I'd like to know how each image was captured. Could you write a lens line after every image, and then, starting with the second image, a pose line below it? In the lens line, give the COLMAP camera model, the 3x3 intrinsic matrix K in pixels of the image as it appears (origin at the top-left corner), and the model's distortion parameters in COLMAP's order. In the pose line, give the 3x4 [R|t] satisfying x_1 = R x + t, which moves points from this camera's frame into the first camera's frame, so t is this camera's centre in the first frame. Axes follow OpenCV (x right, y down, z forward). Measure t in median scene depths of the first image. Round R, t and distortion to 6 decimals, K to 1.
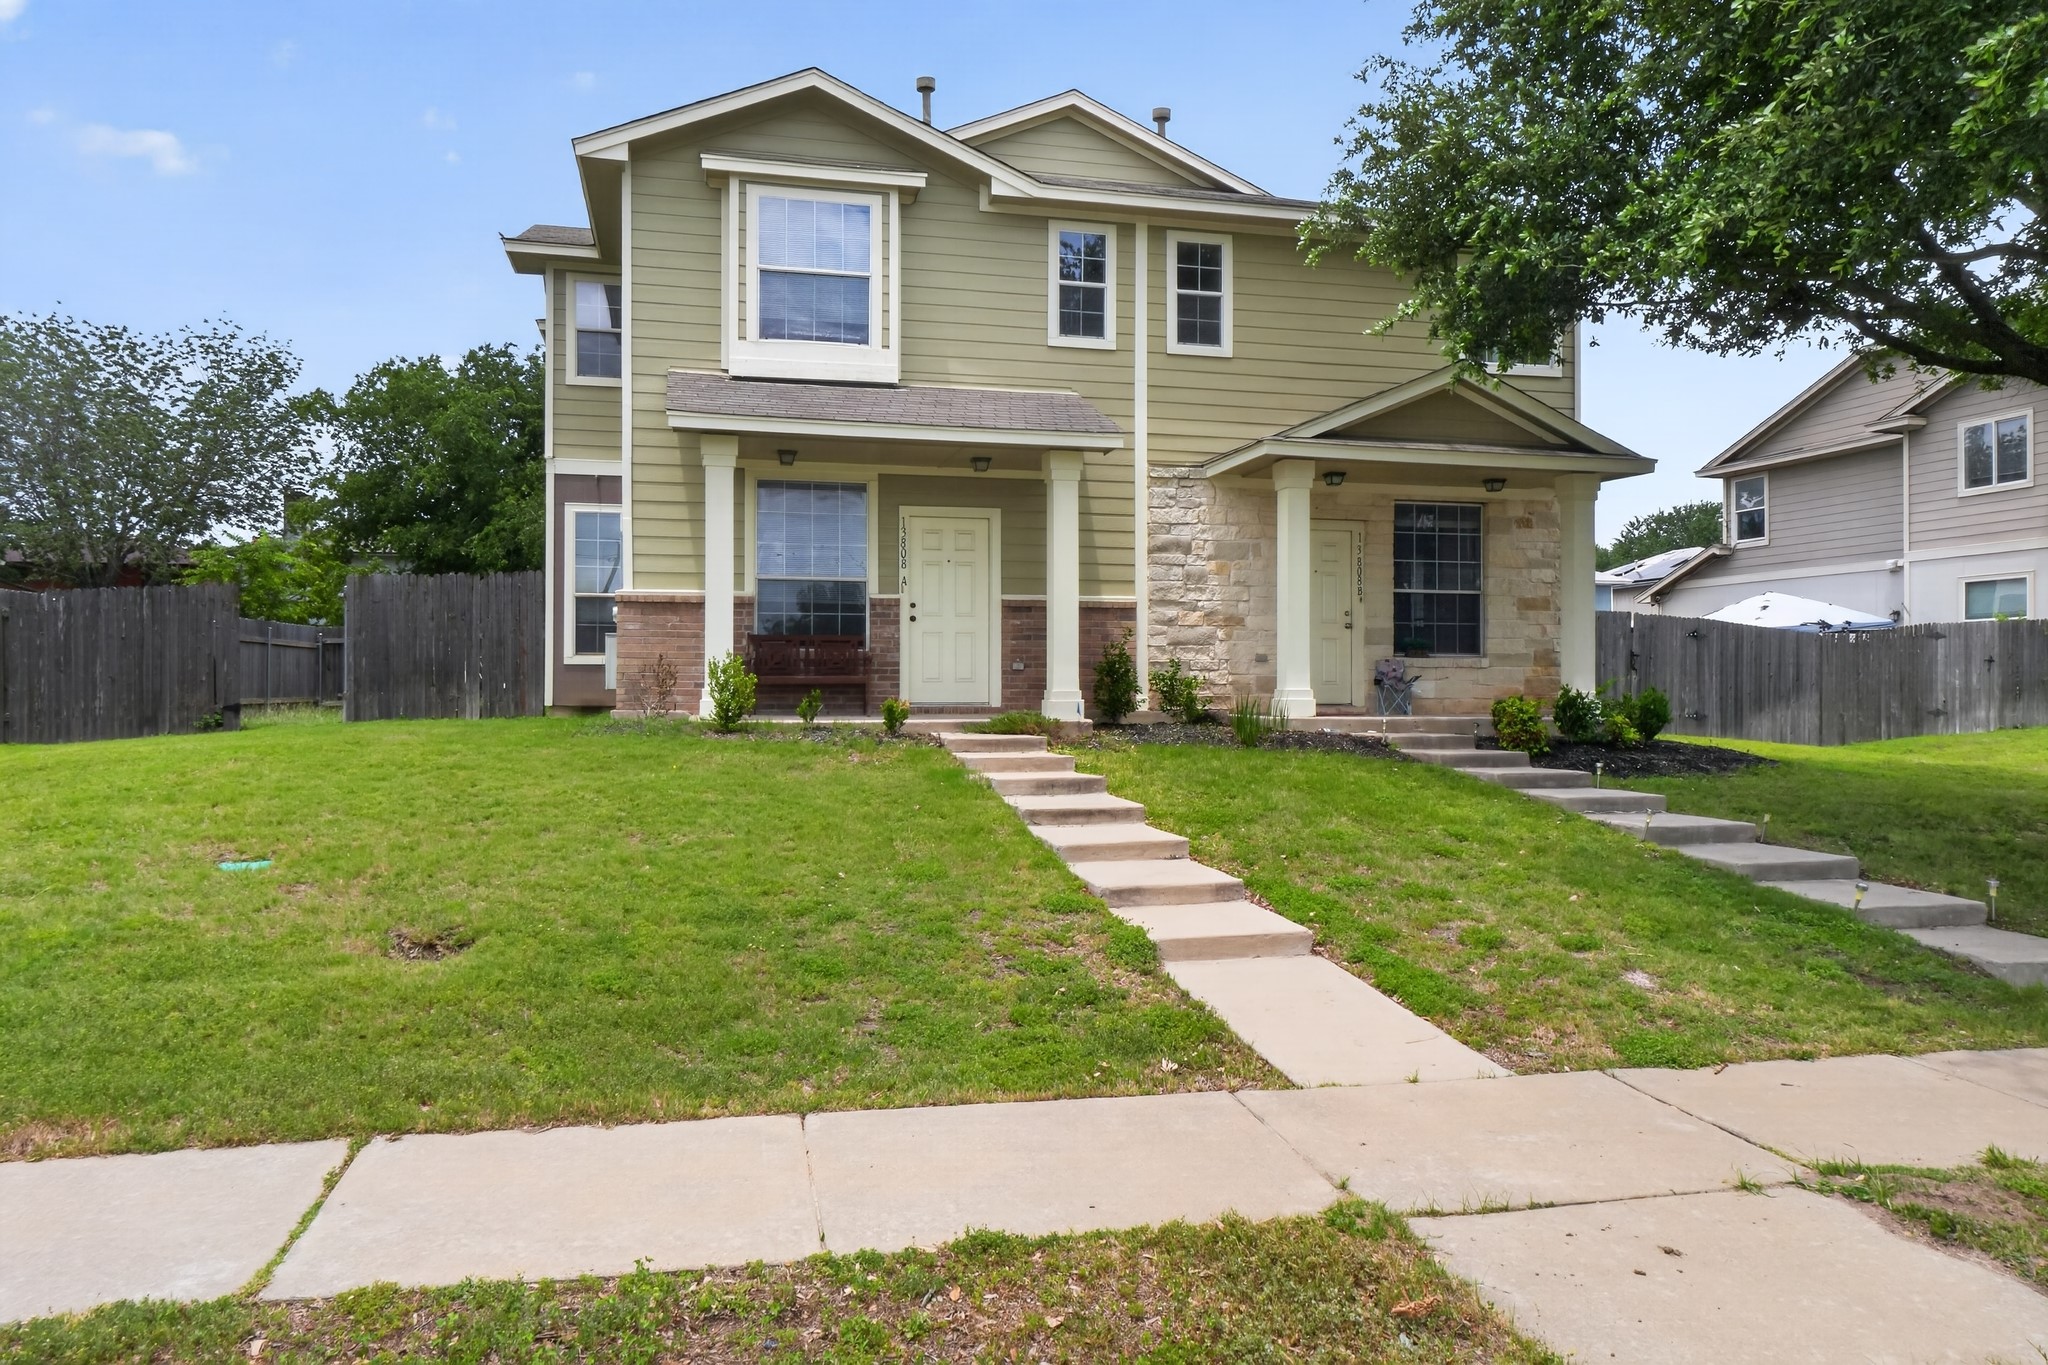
lens RADIAL K [[1370.9, 0, 1017.2], [0, 1370.9, 675.3], [0, 0, 1]] dist [0.025680, -0.002801]
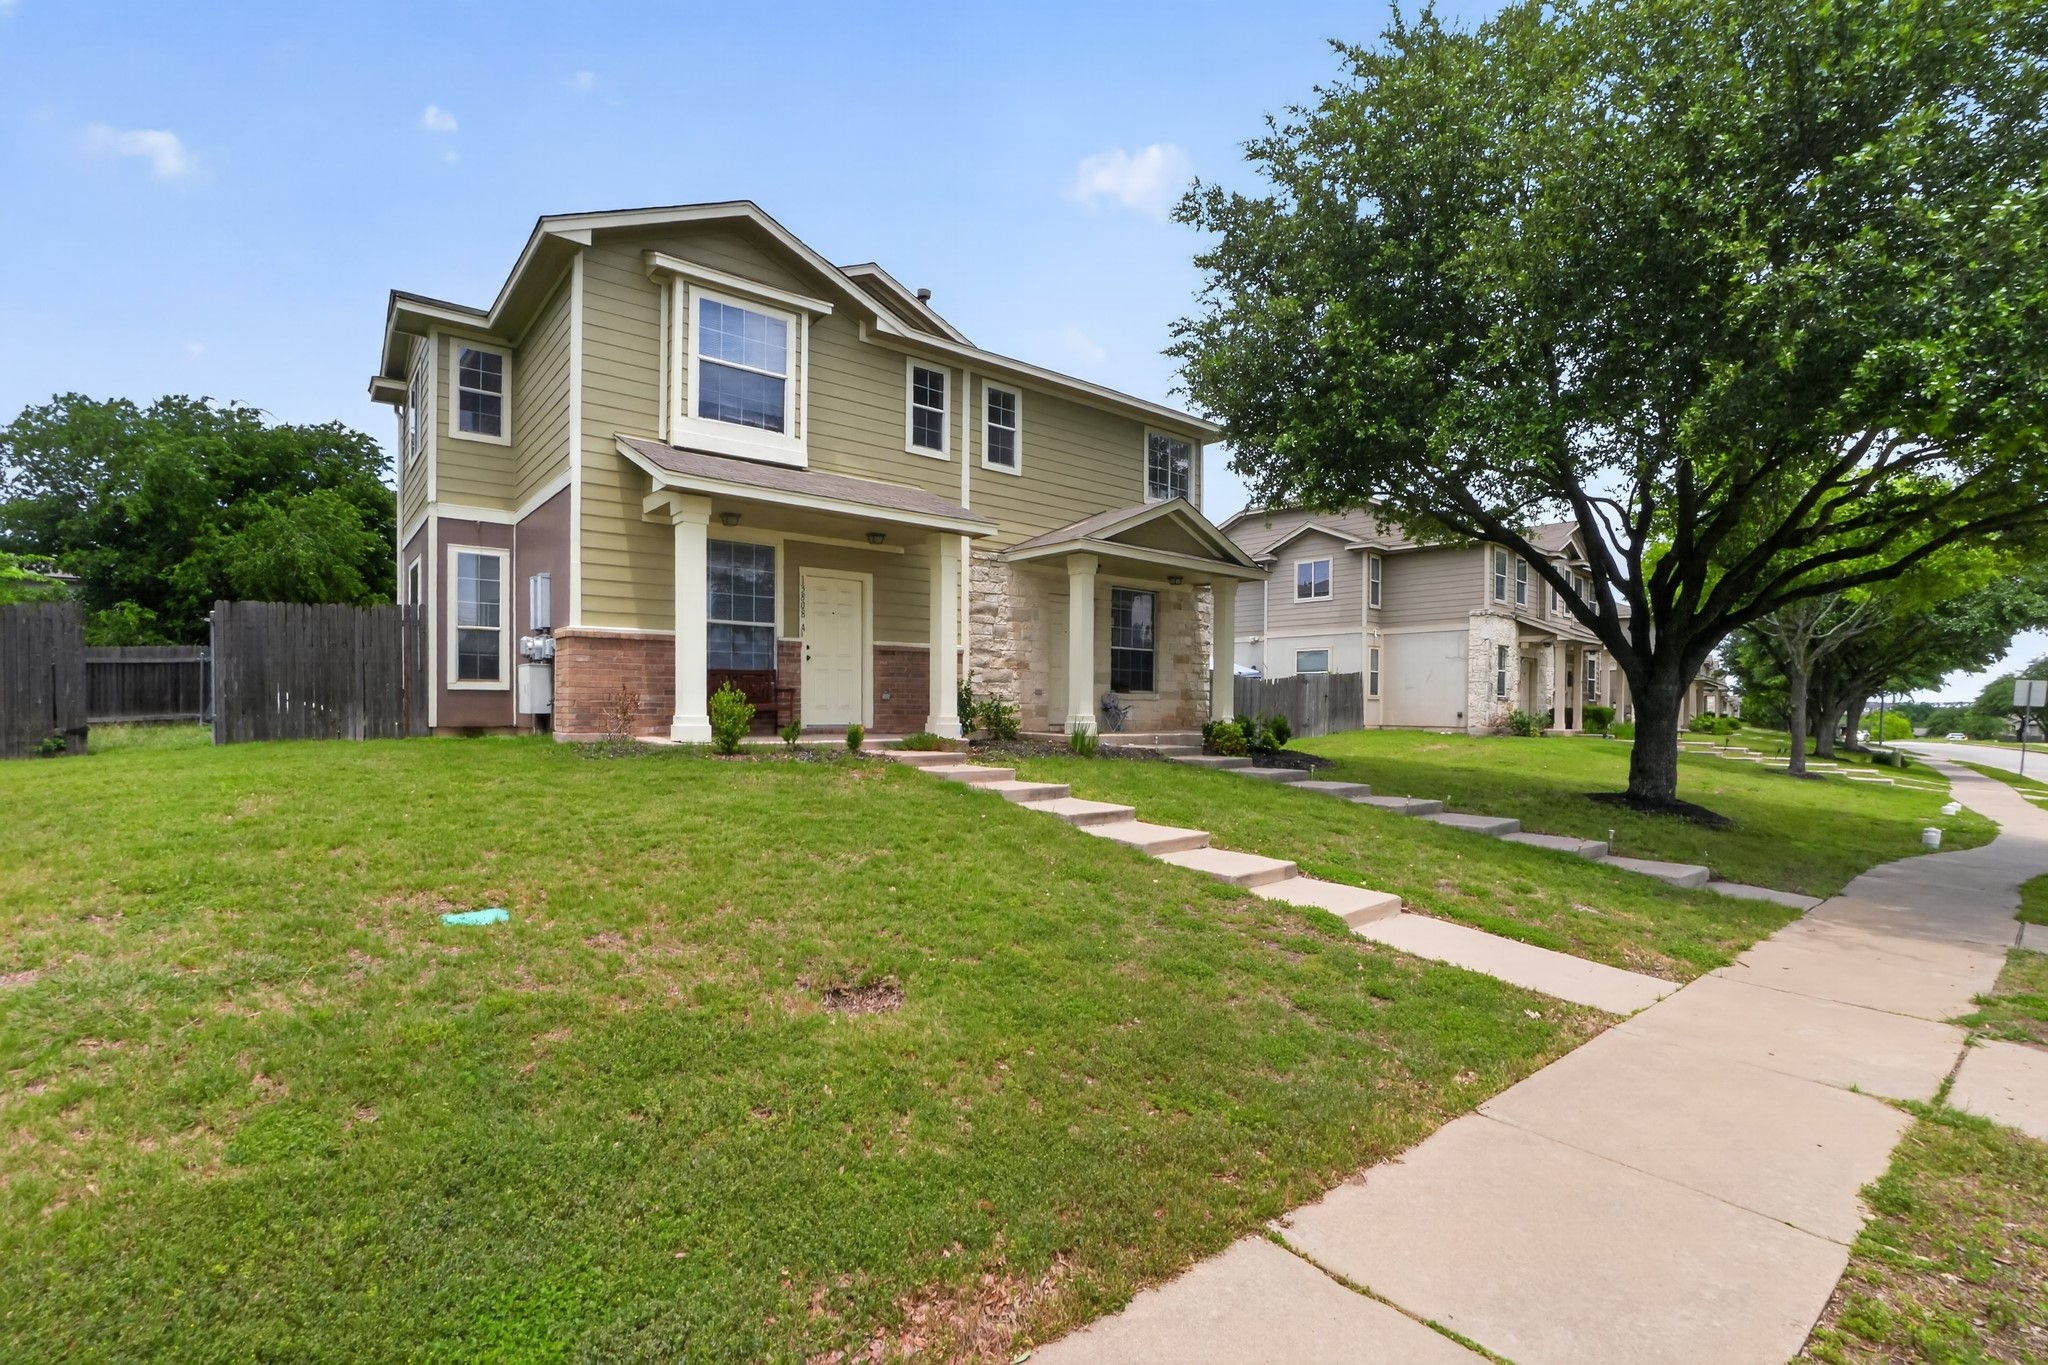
lens RADIAL K [[929.3, 0, 1001.7], [0, 929.3, 713.7], [0, 0, 1]] dist [-0.027012, 0.000837]
pose [[0.904463, 0.002591, 0.426544, -0.267583], [-0.011172, 0.999782, 0.017615, -0.007043], [-0.426405, -0.020698, 0.904295, 0.154795]]
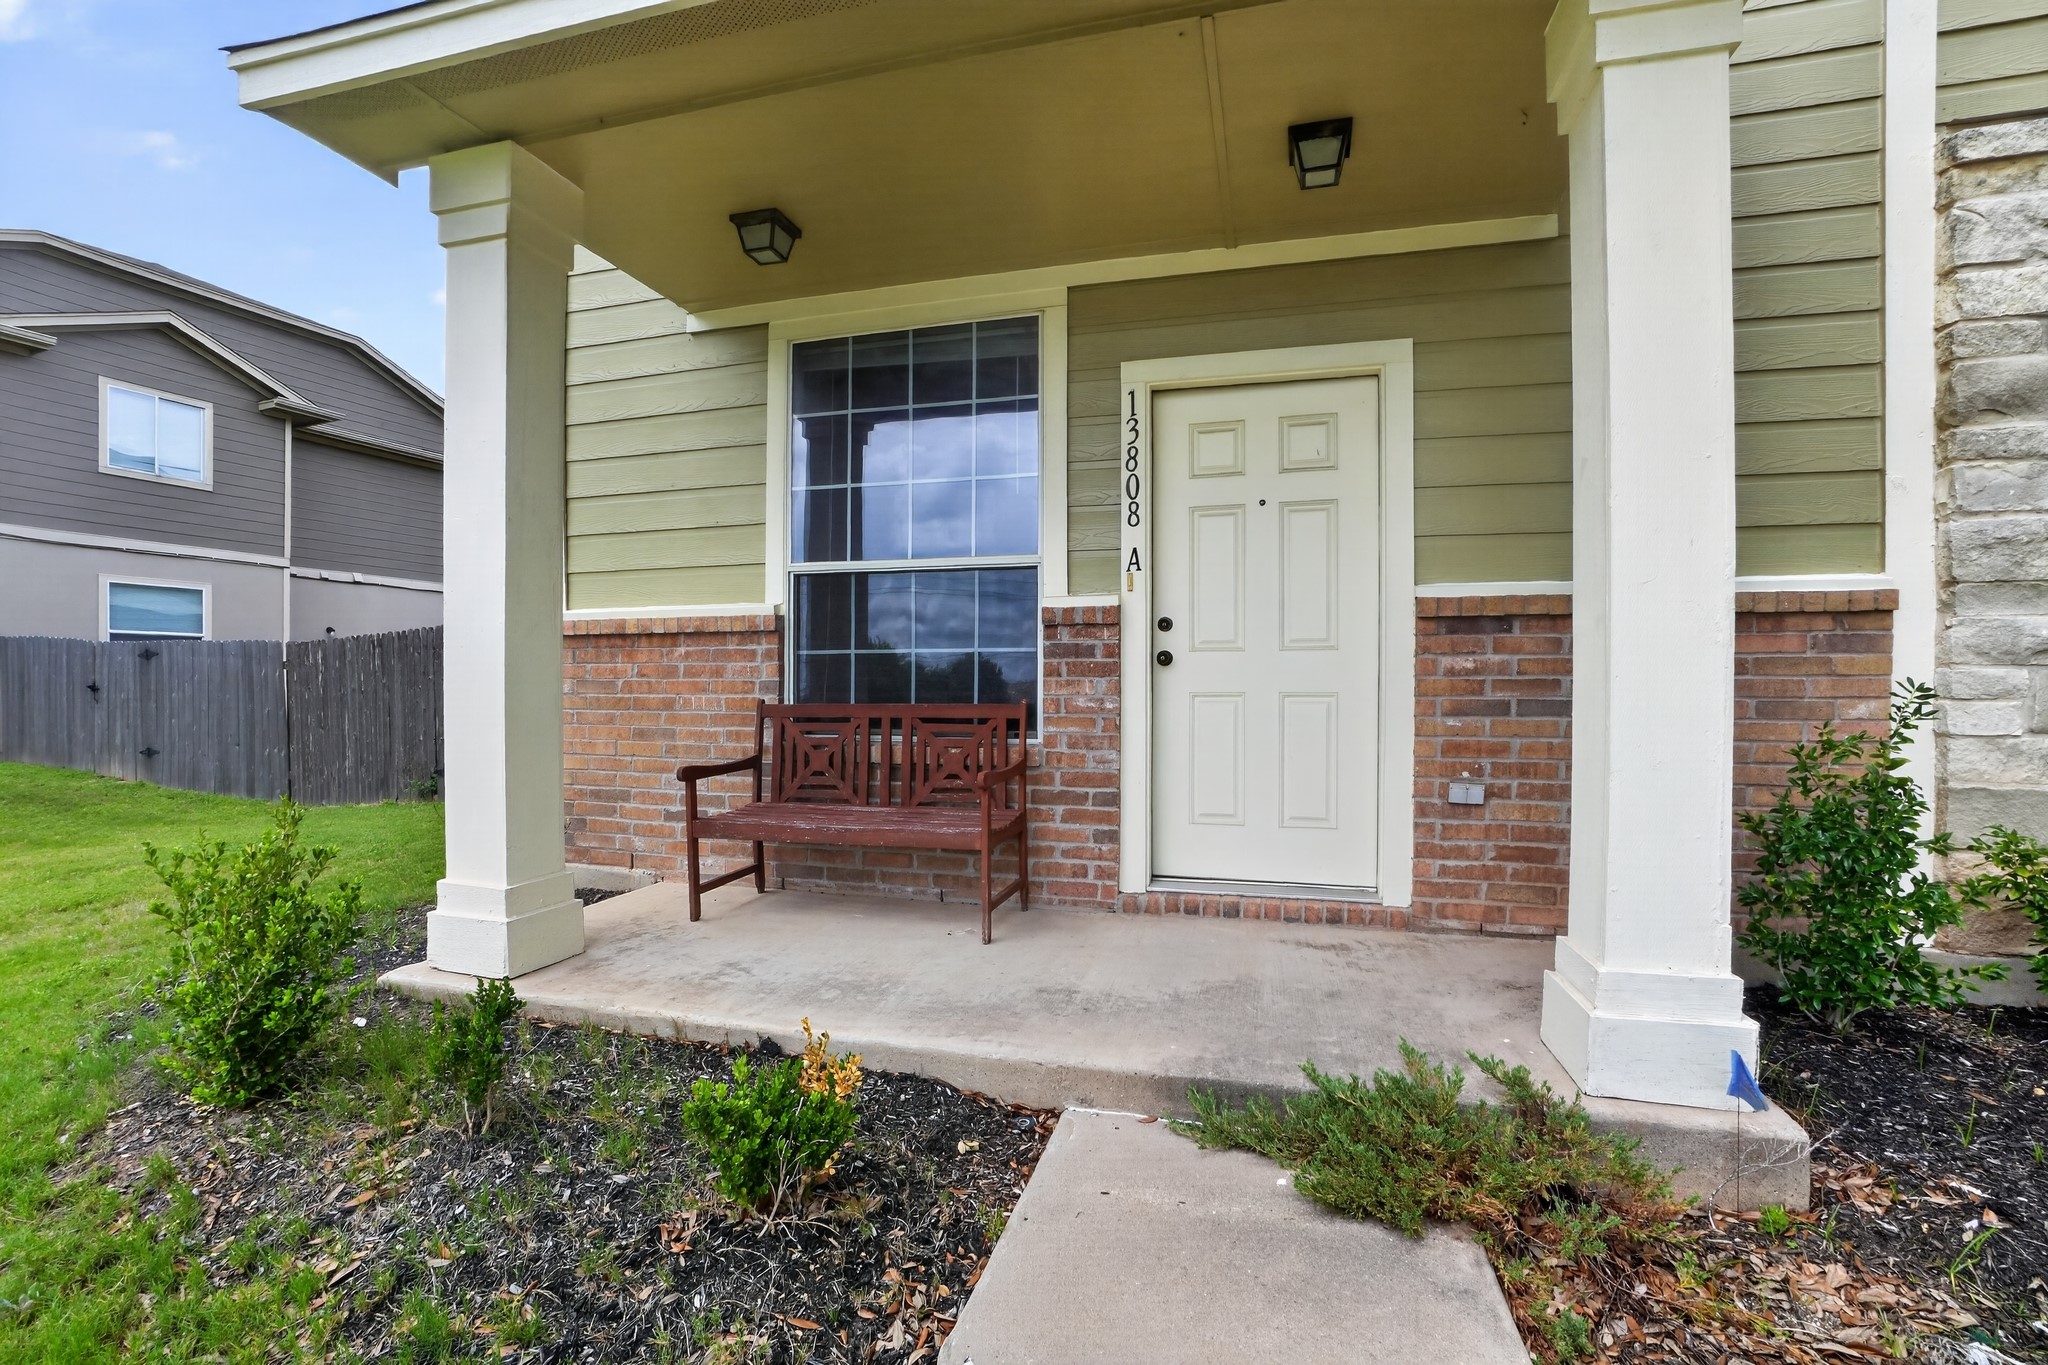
lens RADIAL K [[918.8, 0, 1017.5], [0, 918.8, 698.5], [0, 0, 1]] dist [-0.062897, 0.023516]
pose [[0.878017, 0.006482, -0.478585, 0.009950], [0.002755, 0.999823, 0.018595, -0.033782], [0.478621, -0.017645, 0.877844, 0.733541]]
